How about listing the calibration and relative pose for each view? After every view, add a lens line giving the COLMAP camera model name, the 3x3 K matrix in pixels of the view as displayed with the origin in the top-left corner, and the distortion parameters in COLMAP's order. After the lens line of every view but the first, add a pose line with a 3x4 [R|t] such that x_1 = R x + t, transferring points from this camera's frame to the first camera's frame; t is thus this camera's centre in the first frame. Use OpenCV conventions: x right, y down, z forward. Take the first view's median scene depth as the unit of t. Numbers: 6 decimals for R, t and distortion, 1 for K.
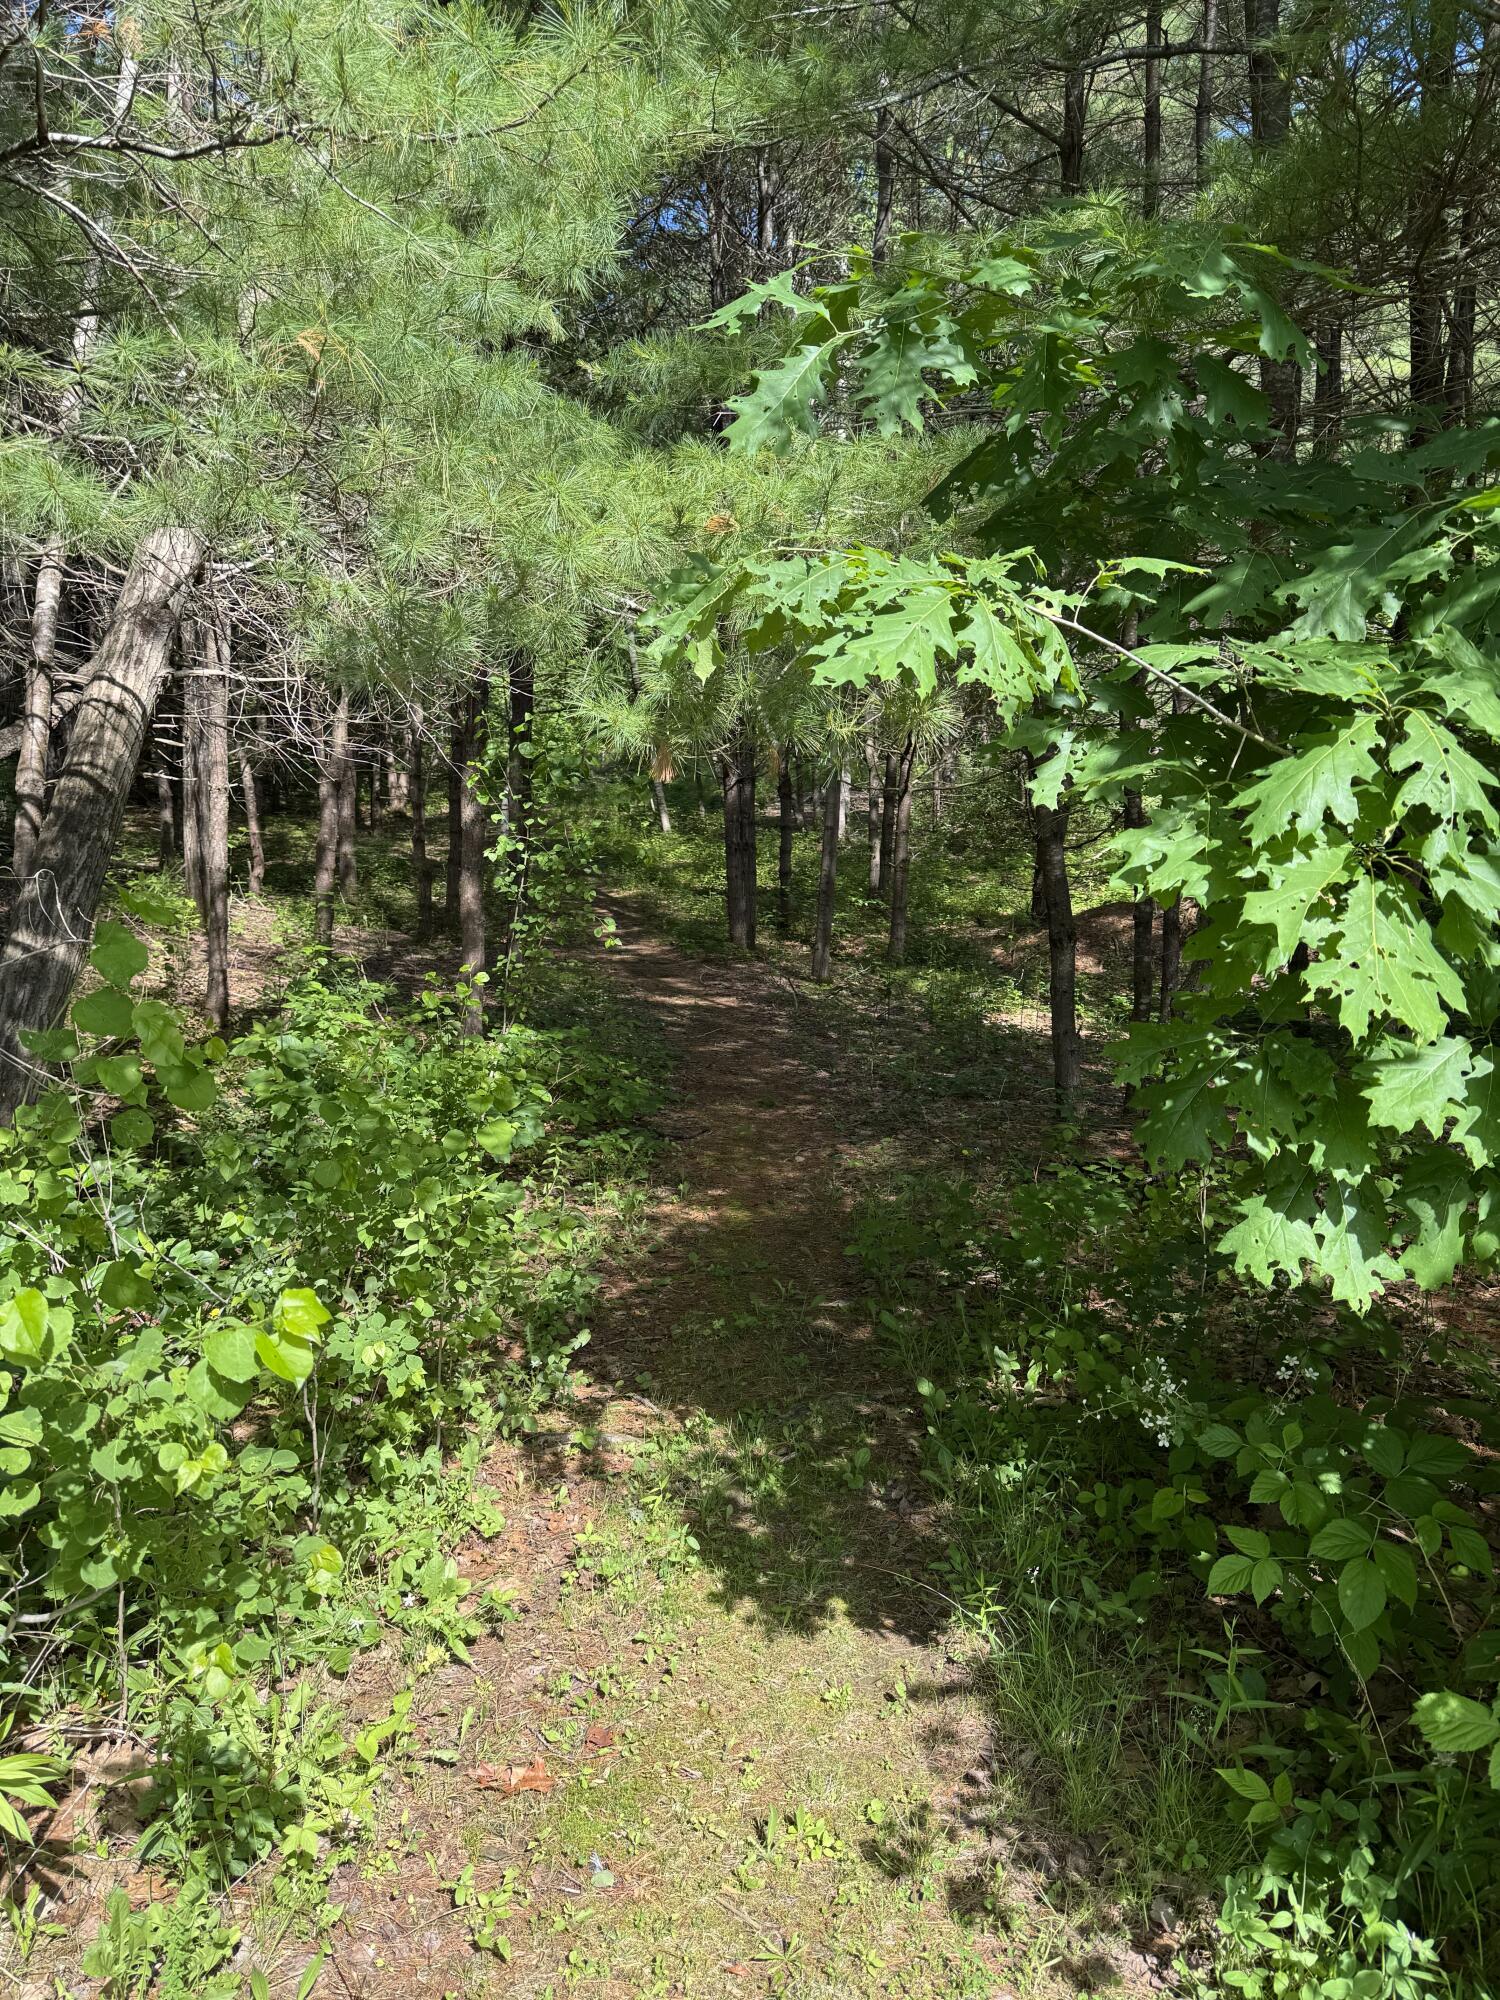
lens RADIAL K [[1390.2, 0, 752.8], [0, 1390.2, 997.2], [0, 0, 1]] dist [0.052951, 0.000512]
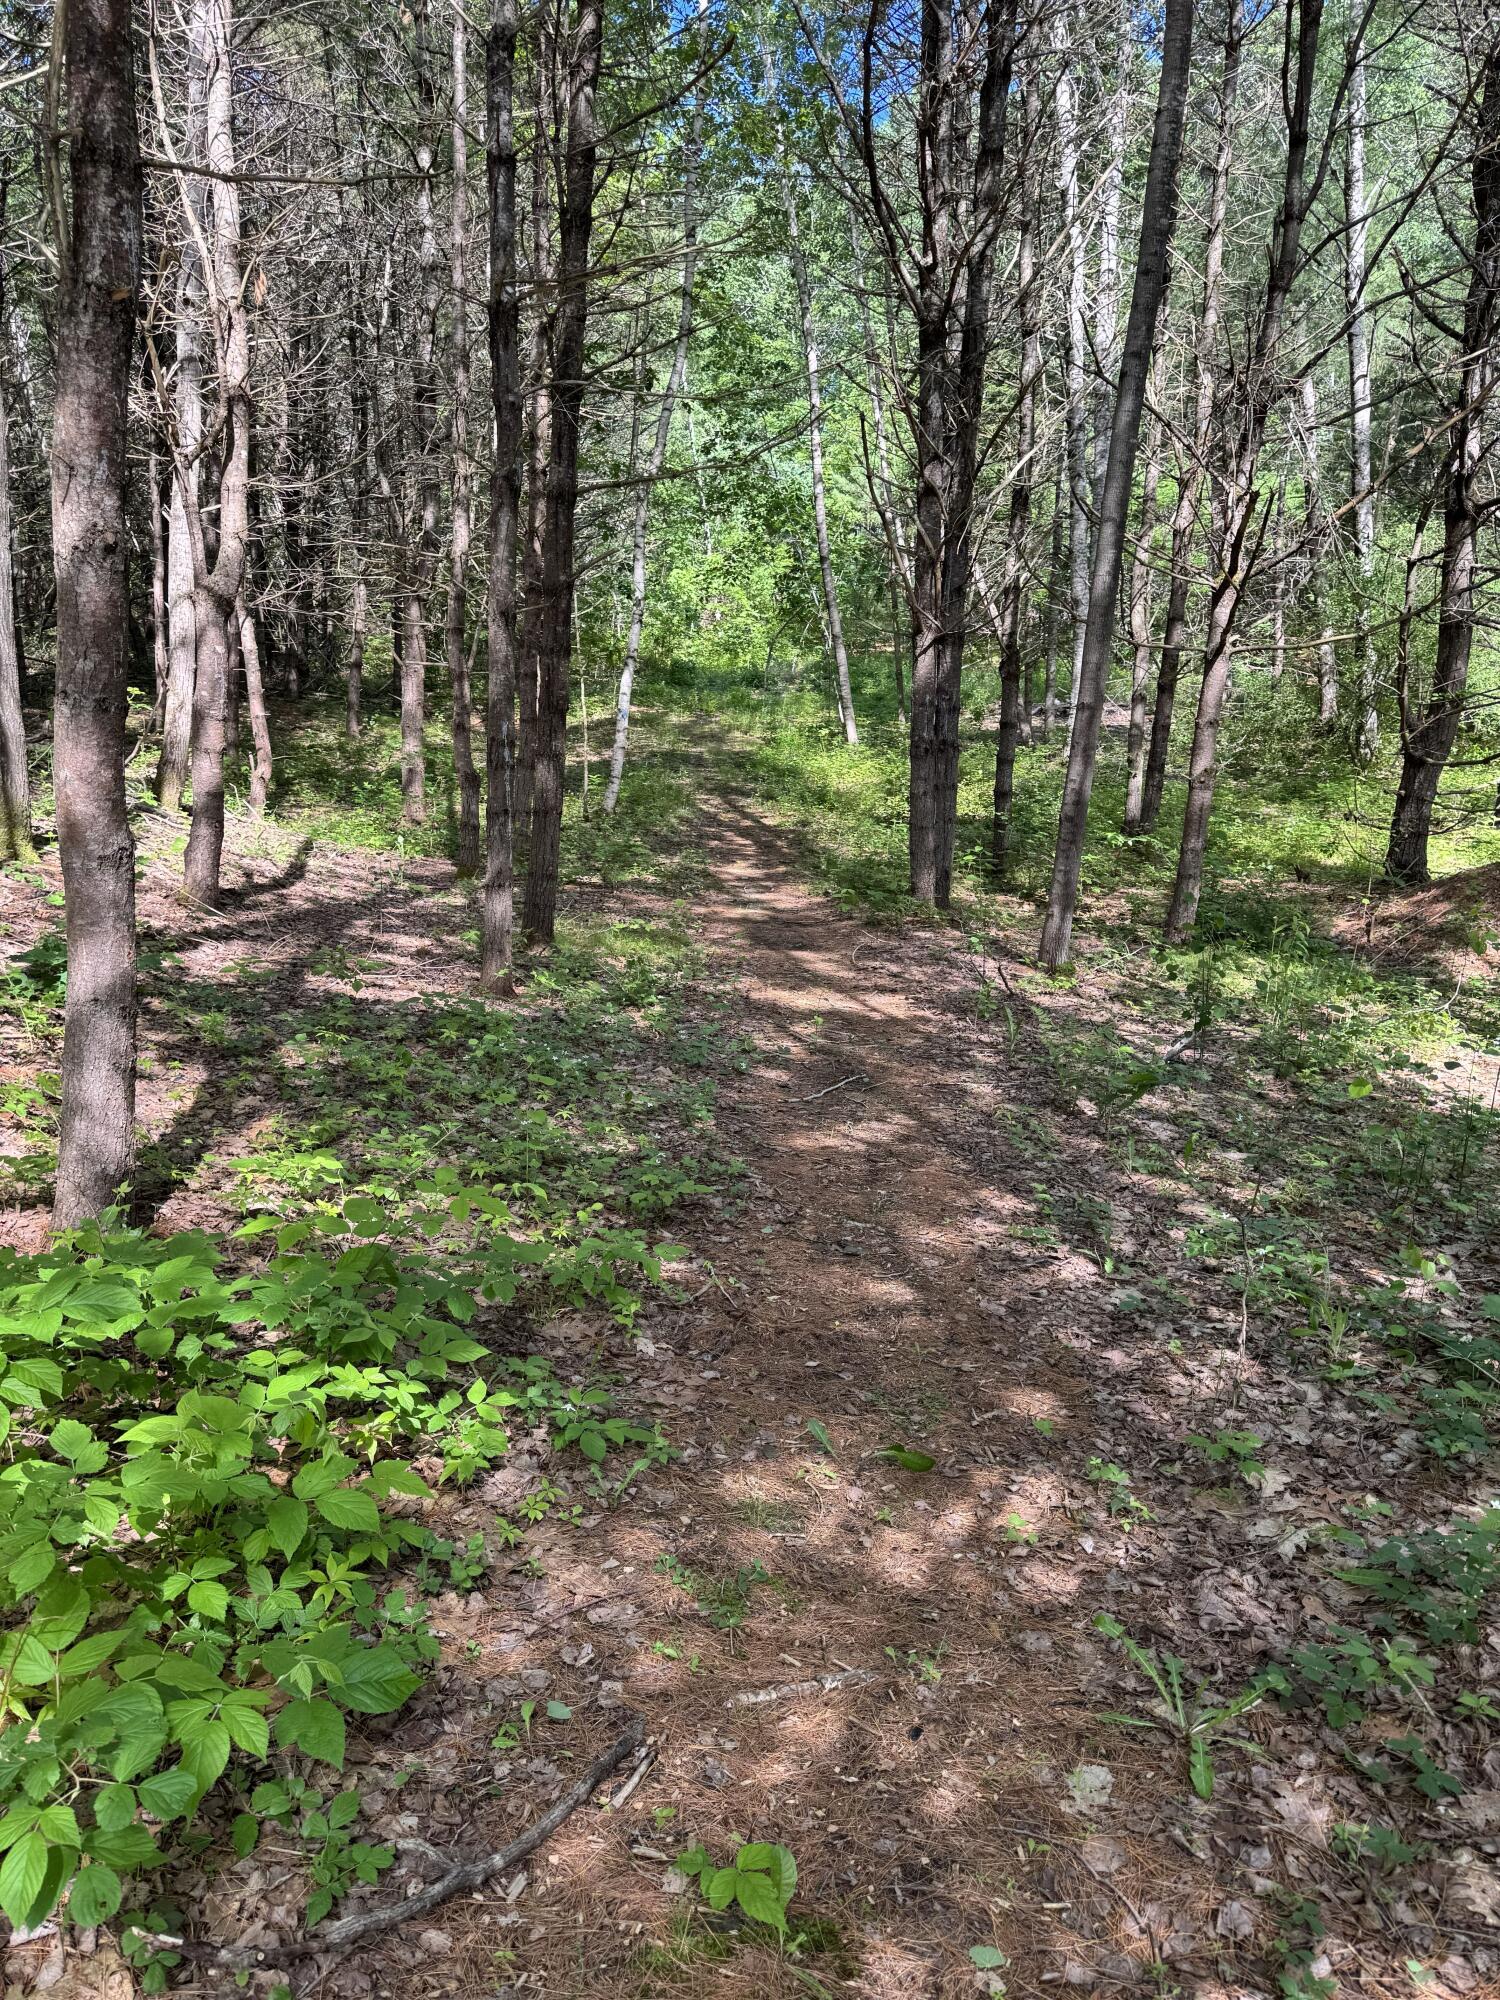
lens RADIAL K [[1390.2, 0, 744.6], [0, 1390.2, 1008.4], [0, 0, 1]] dist [0.052951, 0.000512]
pose [[0.987266, 0.049444, -0.151200, 0.007366], [-0.041147, 0.997496, 0.057523, -0.020061], [0.153666, -0.050569, 0.986828, 0.325154]]
